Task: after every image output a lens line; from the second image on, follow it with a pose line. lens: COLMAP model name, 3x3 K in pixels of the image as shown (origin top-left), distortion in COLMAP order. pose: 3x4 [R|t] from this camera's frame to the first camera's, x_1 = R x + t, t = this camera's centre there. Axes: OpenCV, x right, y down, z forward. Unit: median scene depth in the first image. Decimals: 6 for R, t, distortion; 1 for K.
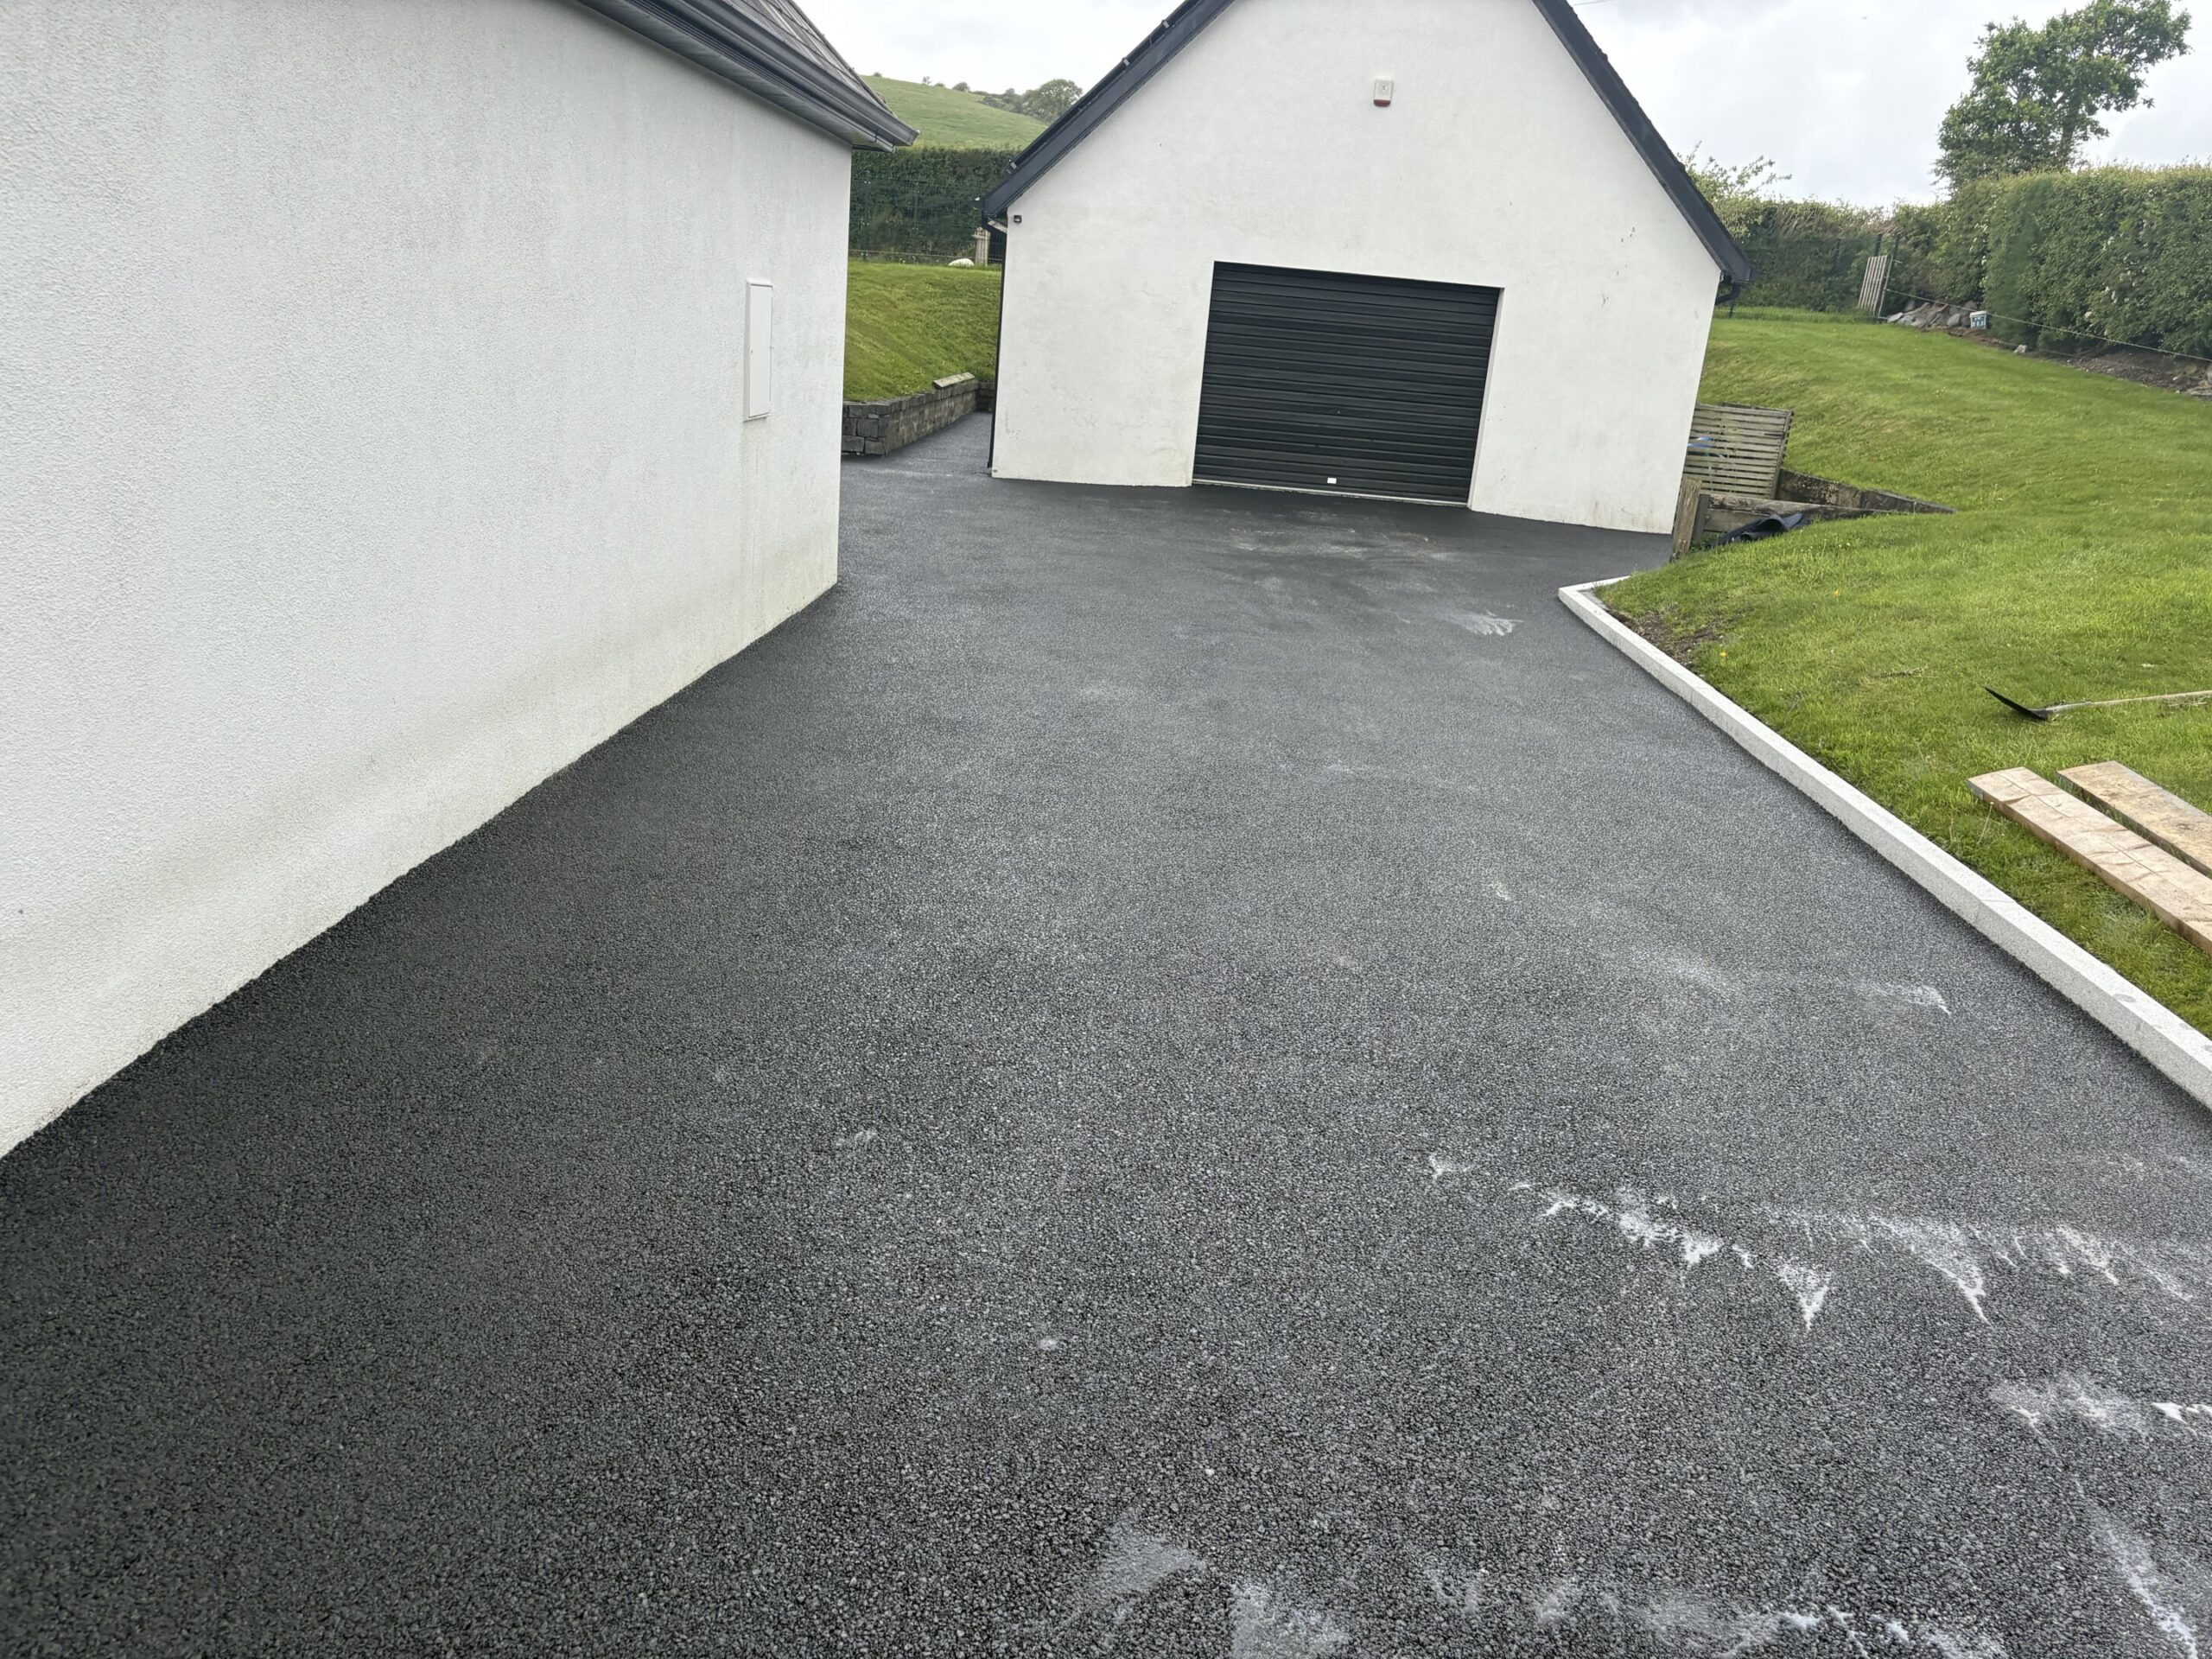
lens RADIAL K [[1739.2, 0, 1106.0], [0, 1739.2, 829.5], [0, 0, 1]] dist [0.010261, -0.004588]
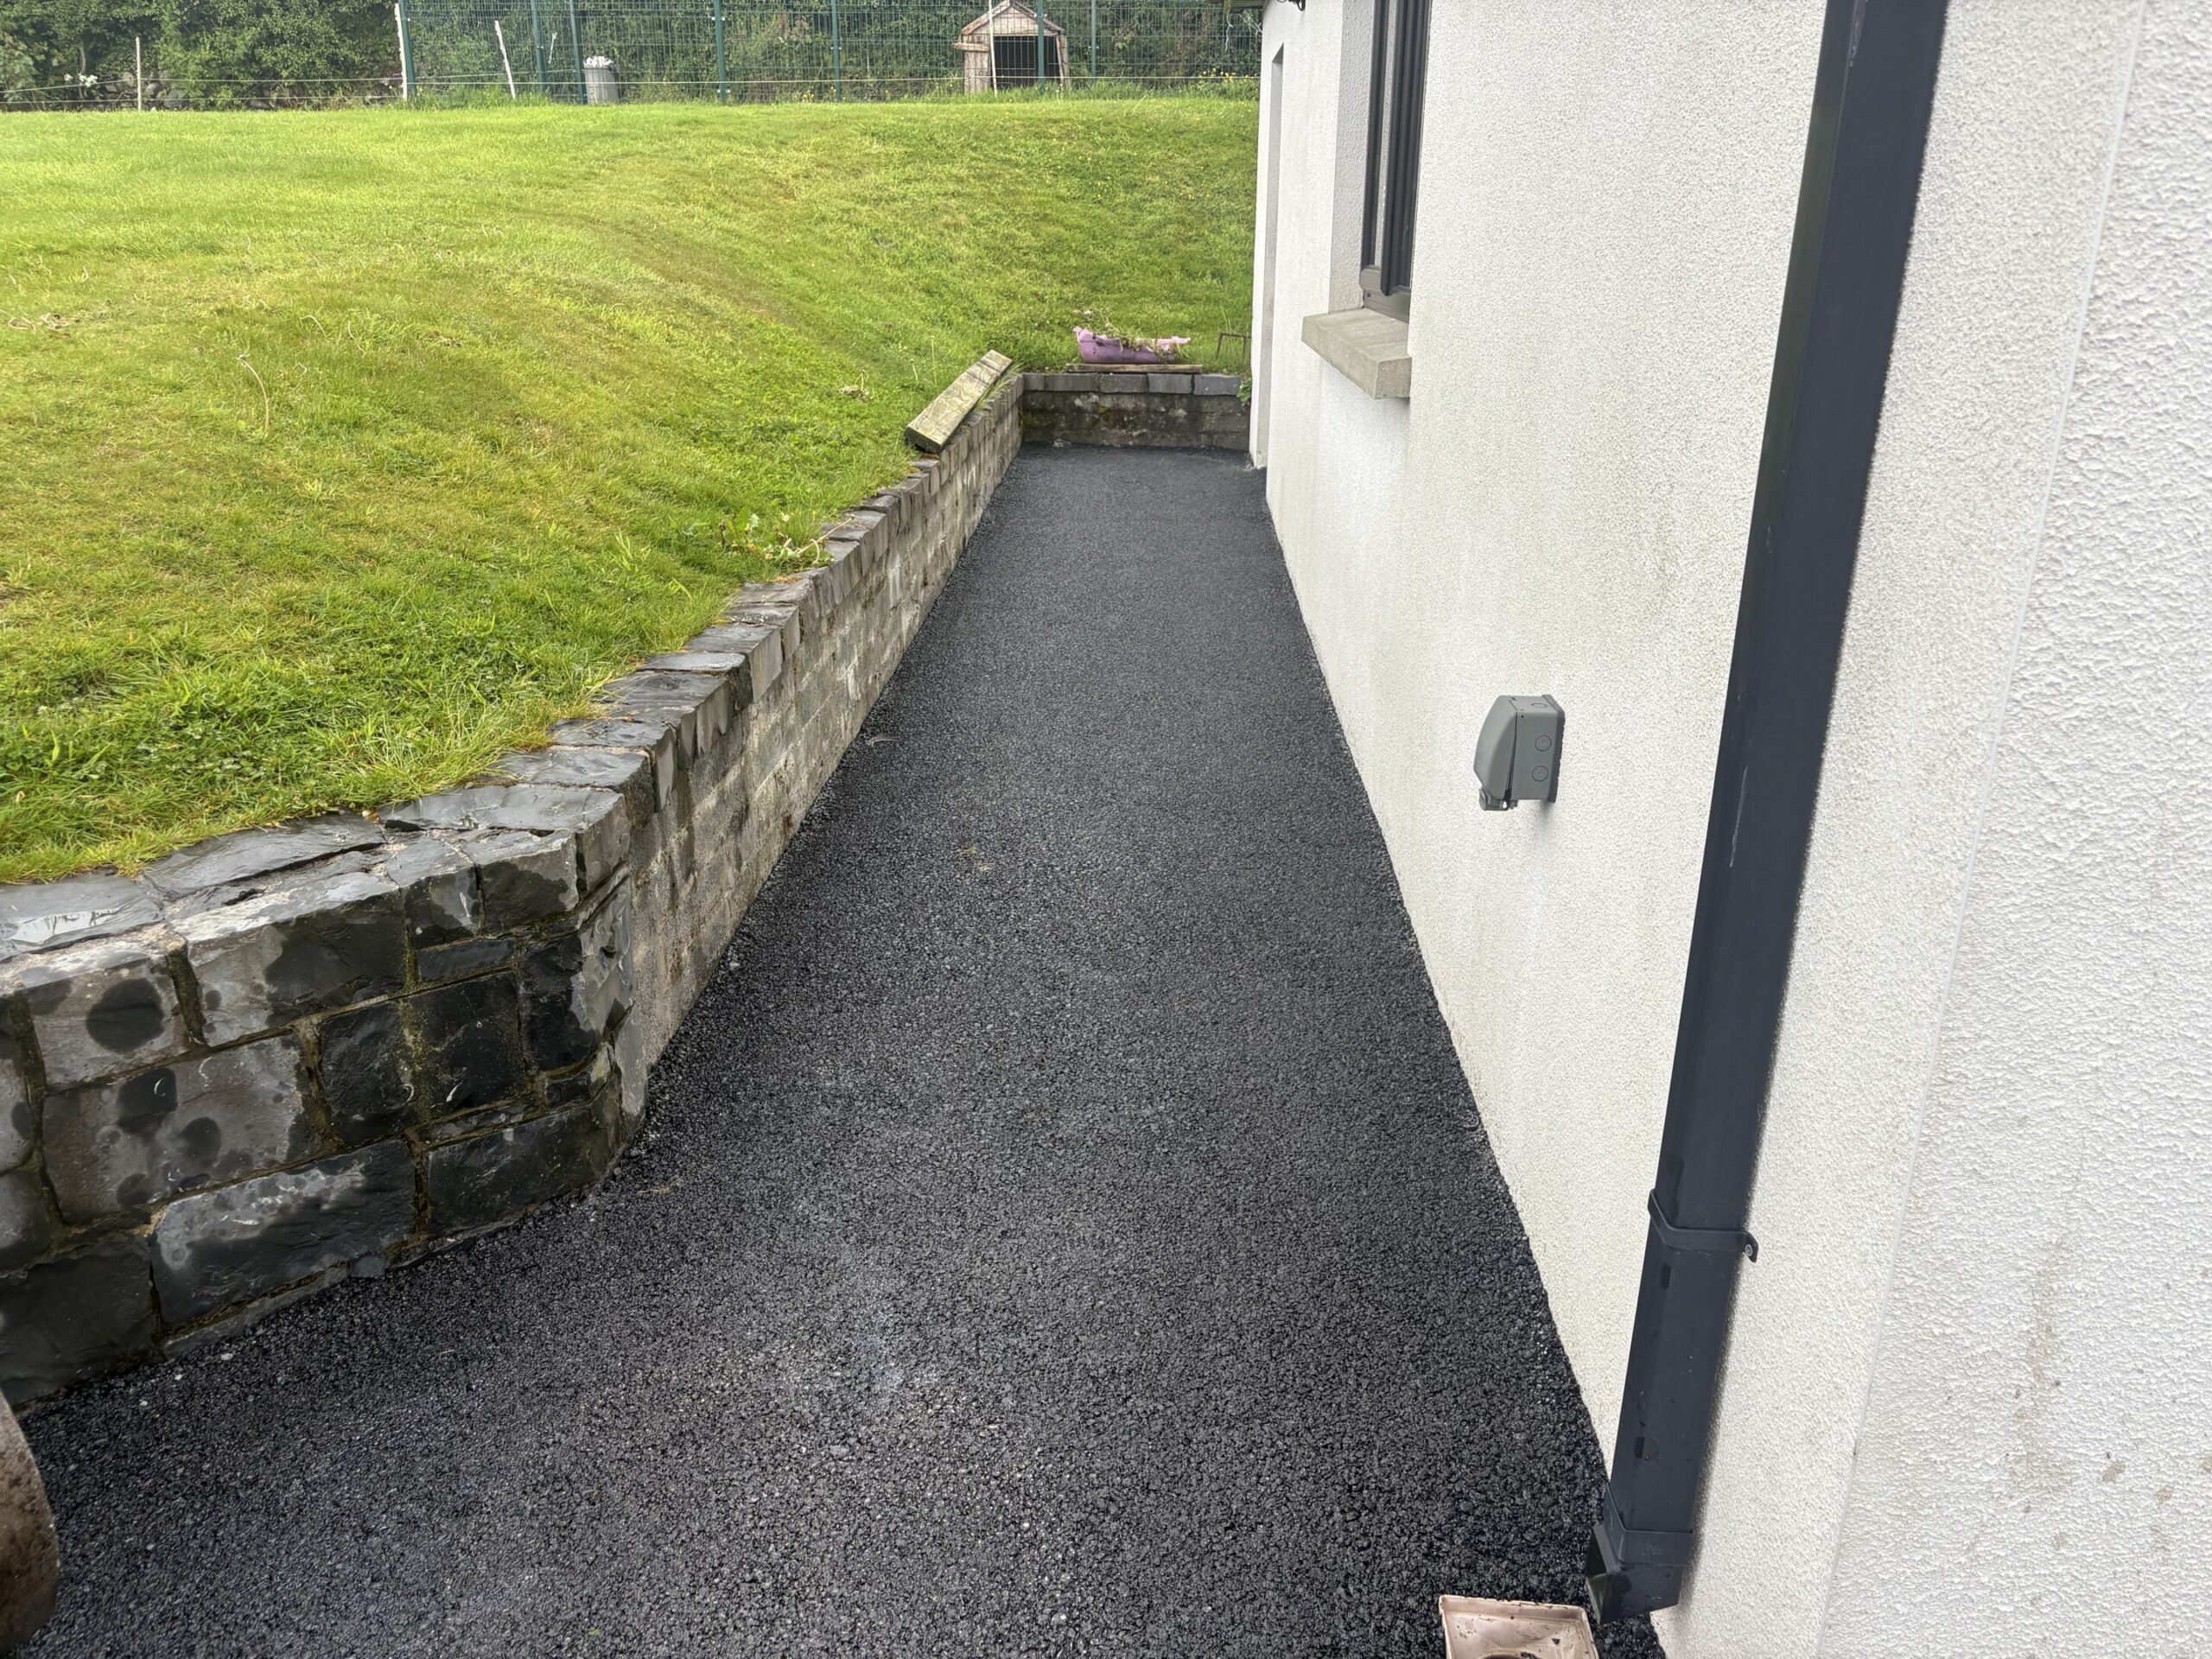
lens RADIAL K [[1739.2, 0, 1106.0], [0, 1739.2, 829.5], [0, 0, 1]] dist [0.010261, -0.004588]
pose [[0.996558, -0.082768, -0.004755, -0.060029], [0.082898, 0.995565, 0.044472, -0.169666], [0.001053, -0.044713, 0.998999, 0.602516]]
